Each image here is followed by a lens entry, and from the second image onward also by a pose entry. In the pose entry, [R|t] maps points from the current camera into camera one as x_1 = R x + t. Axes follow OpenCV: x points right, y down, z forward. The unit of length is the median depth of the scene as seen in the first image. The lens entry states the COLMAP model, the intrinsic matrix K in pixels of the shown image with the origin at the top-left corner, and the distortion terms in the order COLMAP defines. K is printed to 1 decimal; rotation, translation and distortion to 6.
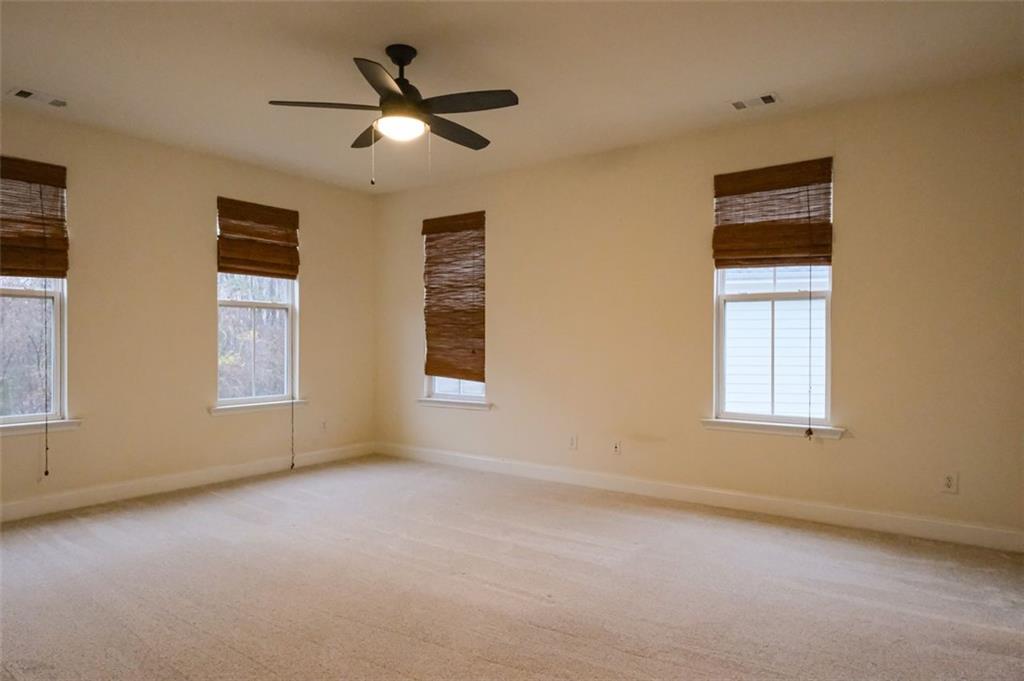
lens RADIAL K [[633.3, 0, 516.9], [0, 633.3, 339.0], [0, 0, 1]] dist [-0.007958, -0.001633]
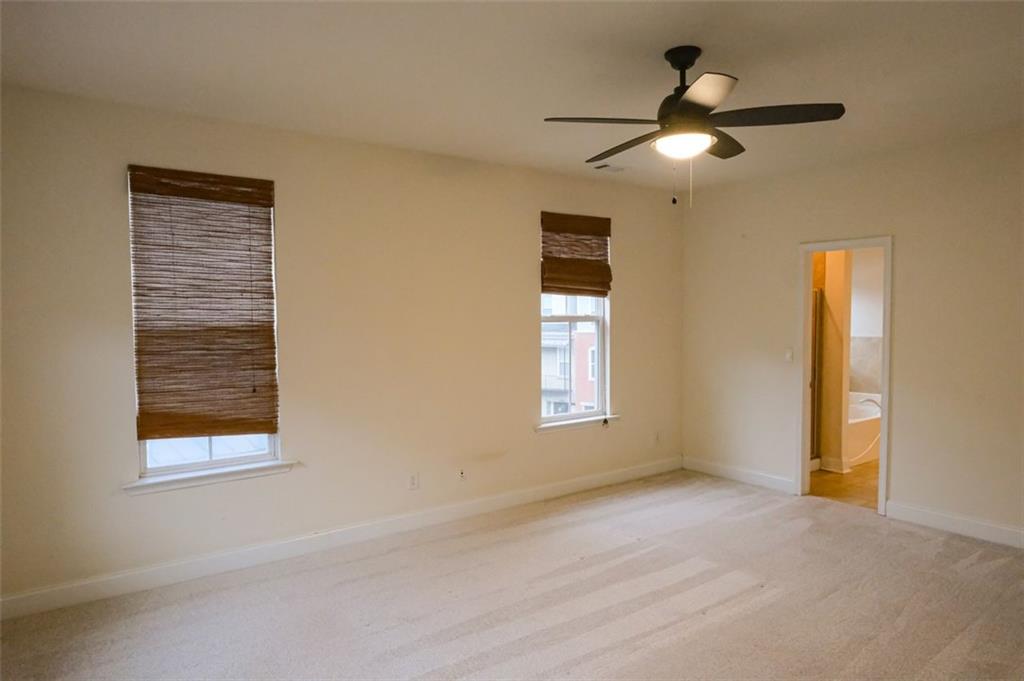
lens RADIAL K [[633.3, 0, 516.9], [0, 633.3, 339.0], [0, 0, 1]] dist [-0.007958, -0.001633]
pose [[0.309403, -0.039598, 0.950106, -0.619283], [0.006385, 0.999197, 0.039565, -0.058924], [-0.950910, -0.006176, 0.309407, 0.542611]]
